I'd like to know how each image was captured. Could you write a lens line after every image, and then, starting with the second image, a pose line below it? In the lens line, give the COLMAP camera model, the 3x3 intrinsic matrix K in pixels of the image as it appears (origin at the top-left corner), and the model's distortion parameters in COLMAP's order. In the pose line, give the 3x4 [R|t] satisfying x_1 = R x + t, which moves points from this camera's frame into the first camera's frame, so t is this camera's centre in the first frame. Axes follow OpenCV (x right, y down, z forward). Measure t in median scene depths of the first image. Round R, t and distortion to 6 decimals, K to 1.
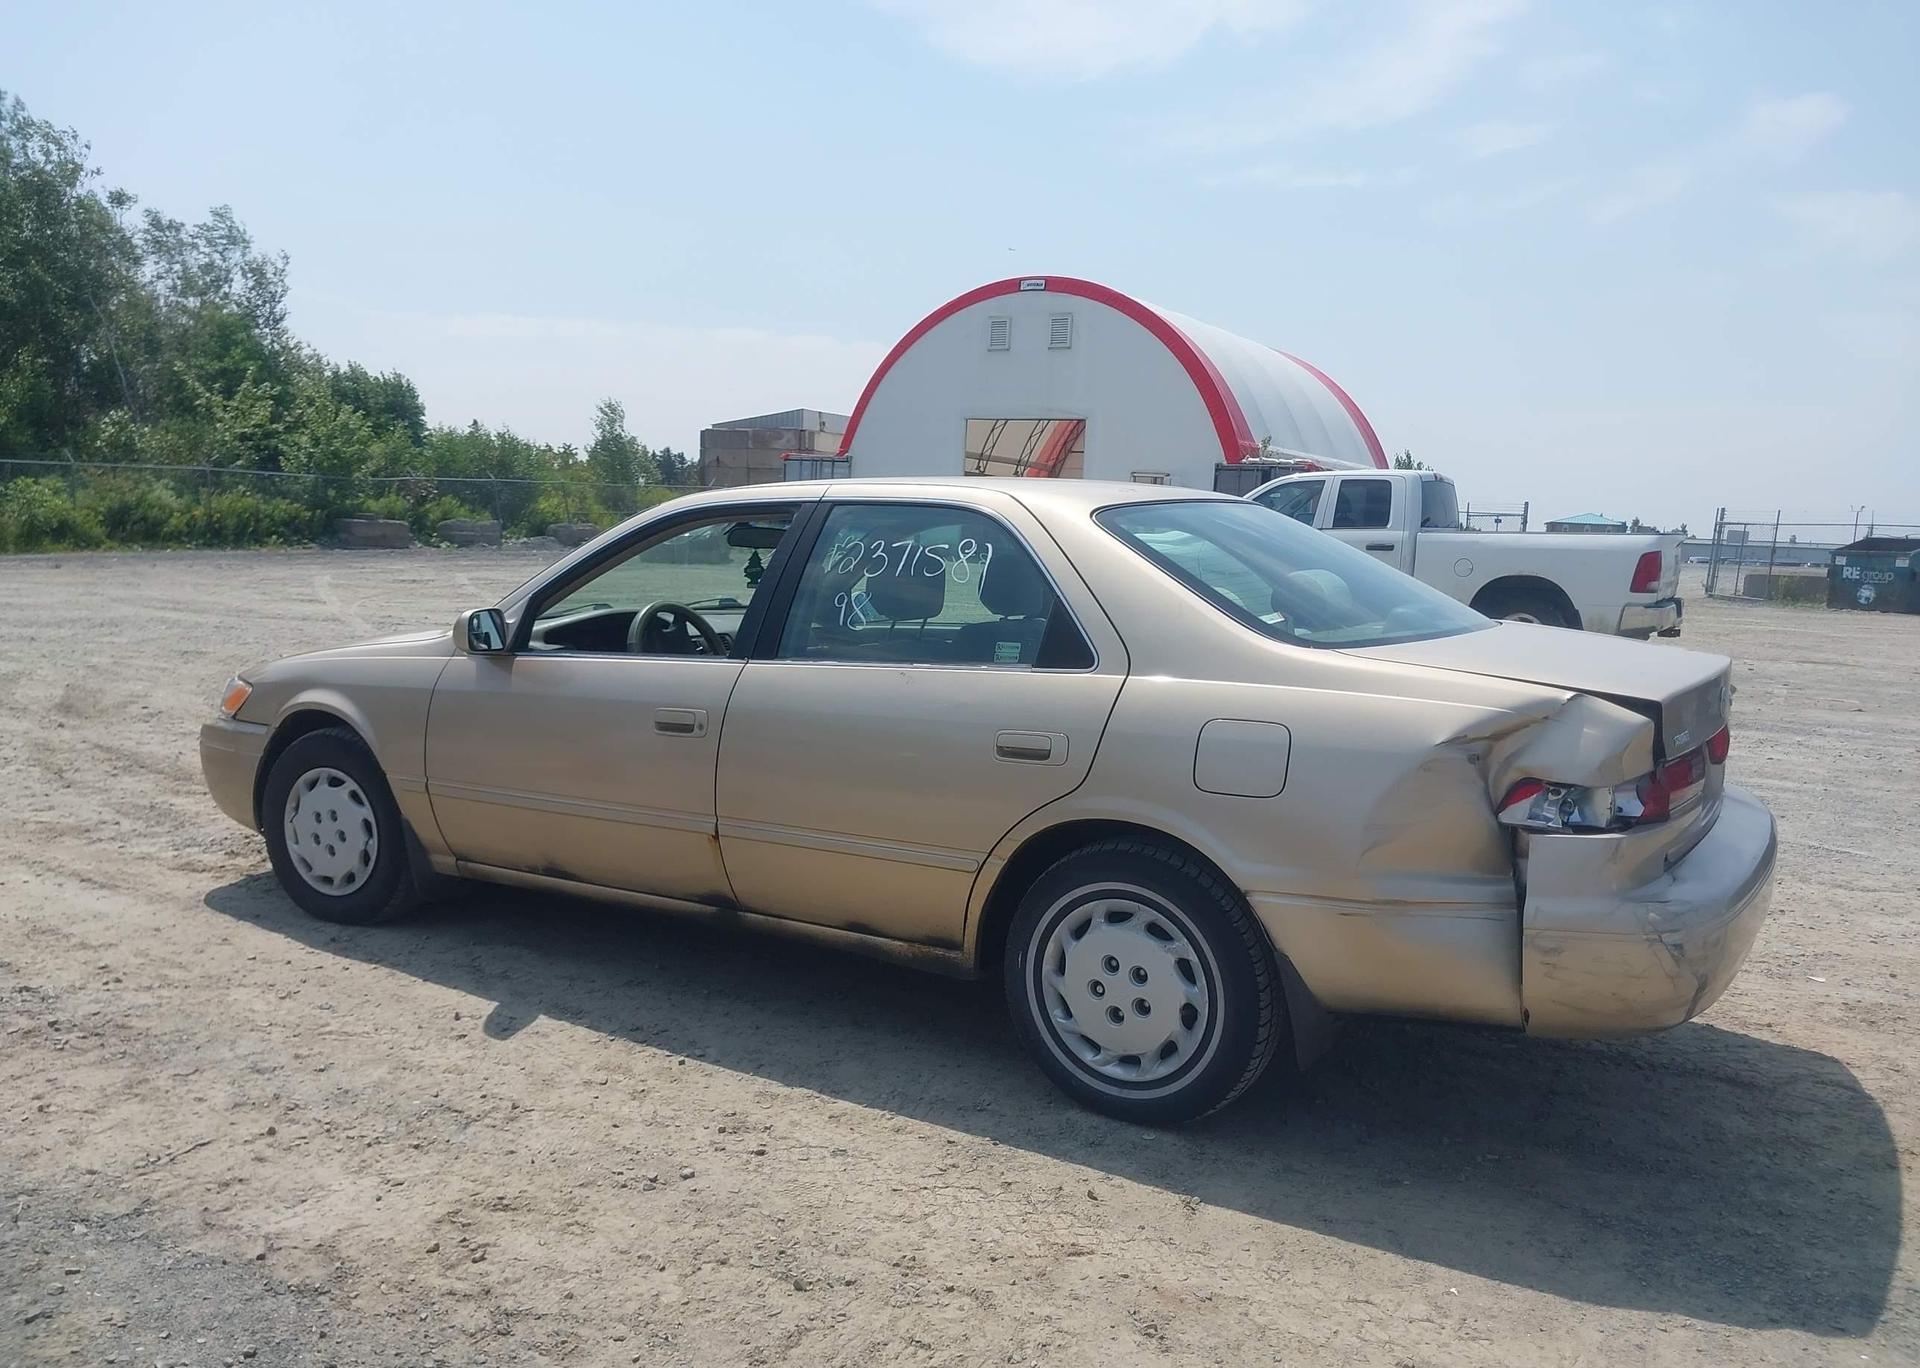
lens RADIAL K [[1508.6, 0, 972.7], [0, 1508.6, 672.4], [0, 0, 1]] dist [0.024288, -0.036212]
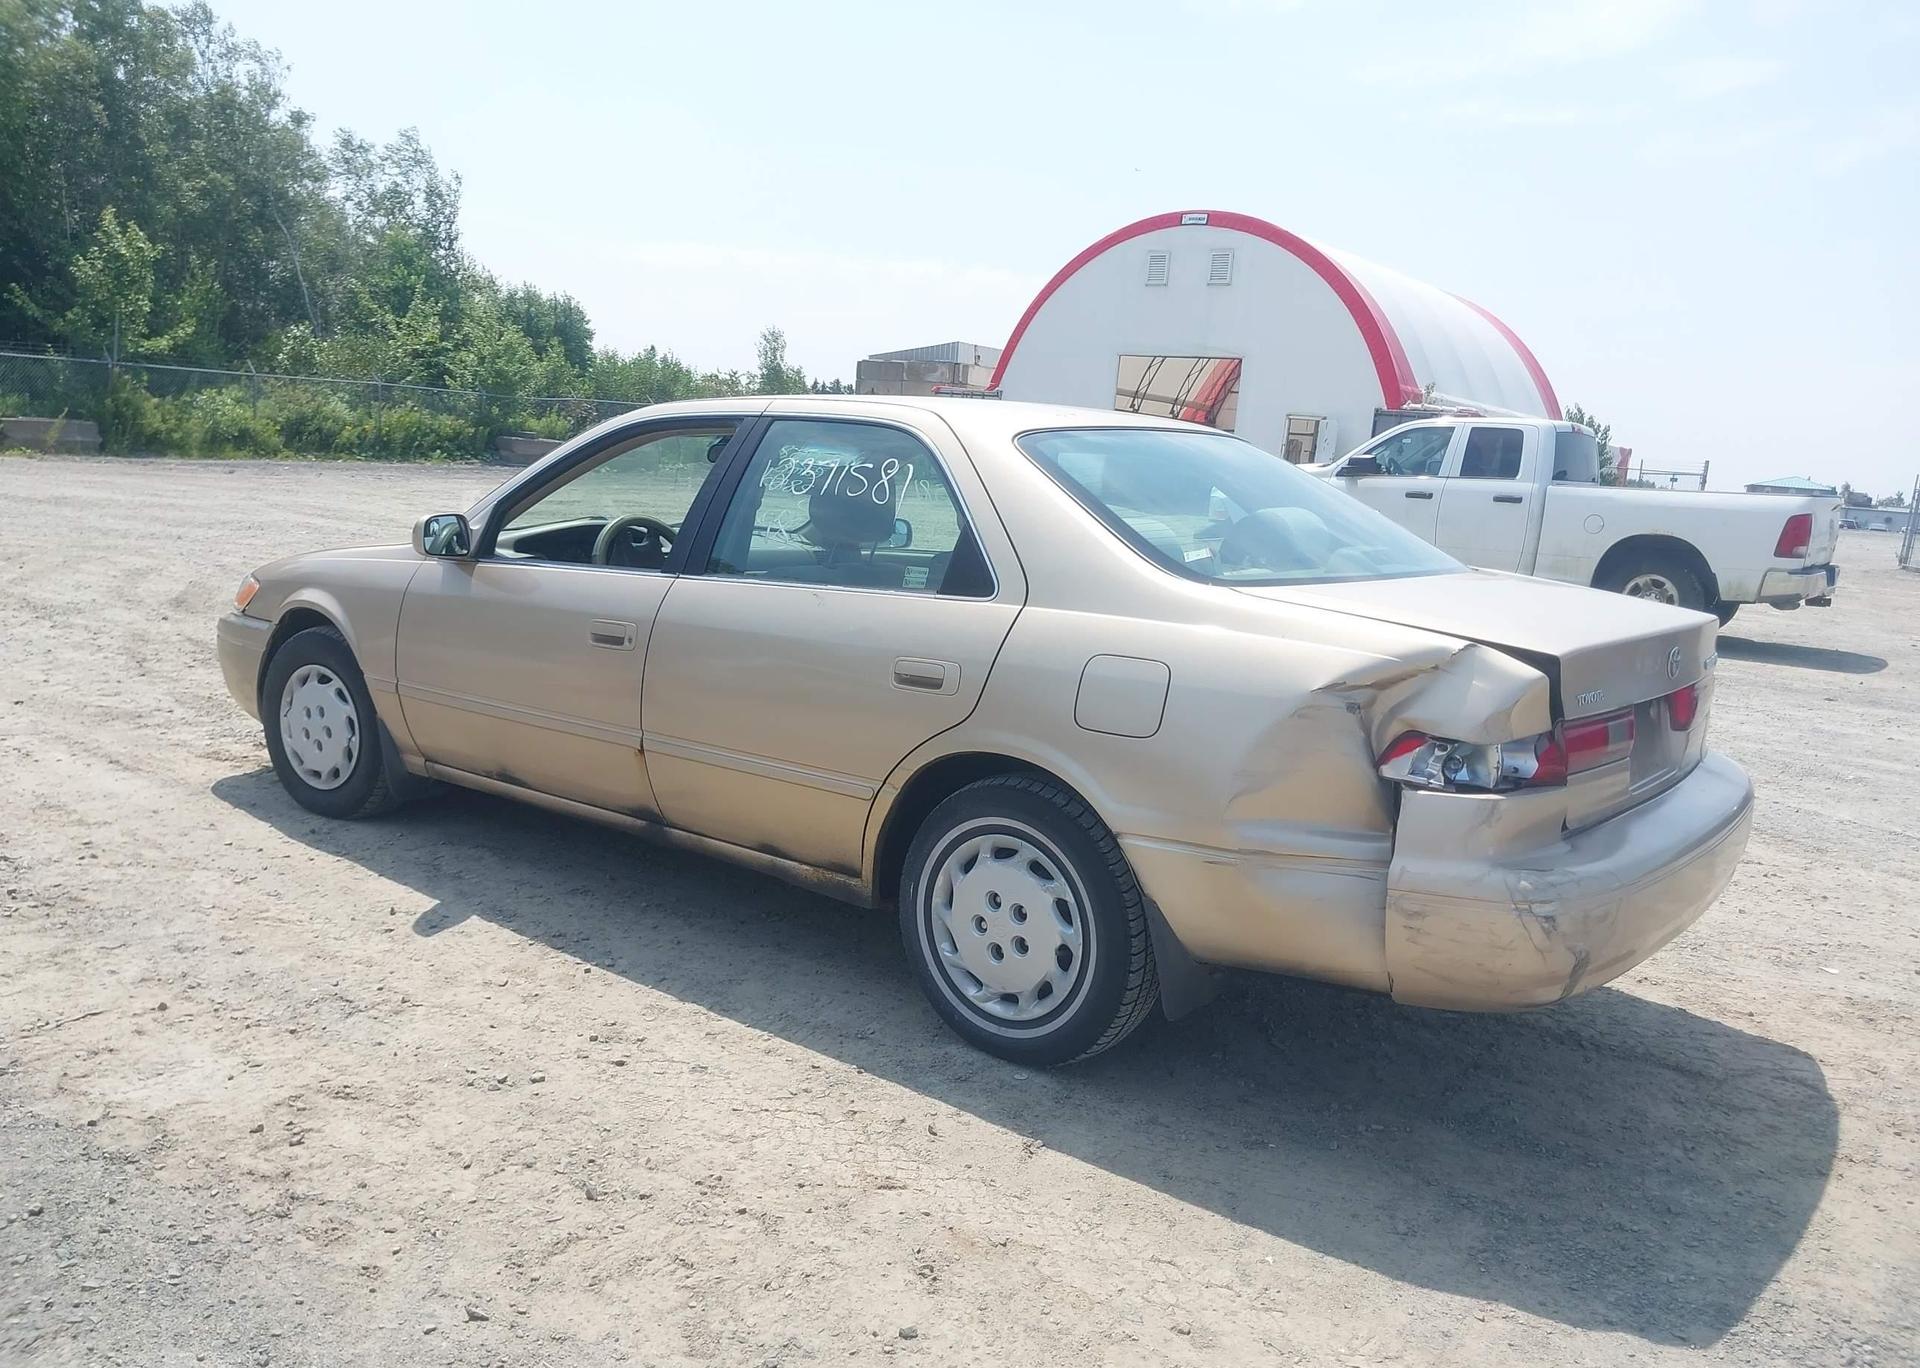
lens RADIAL K [[1508.6, 0, 970.4], [0, 1508.6, 675.7], [0, 0, 1]] dist [0.024288, -0.036212]
pose [[0.993312, 0.049820, -0.104164, 0.160164], [-0.045332, 0.997957, 0.045014, 0.005013], [0.106193, -0.039991, 0.993541, 0.034746]]
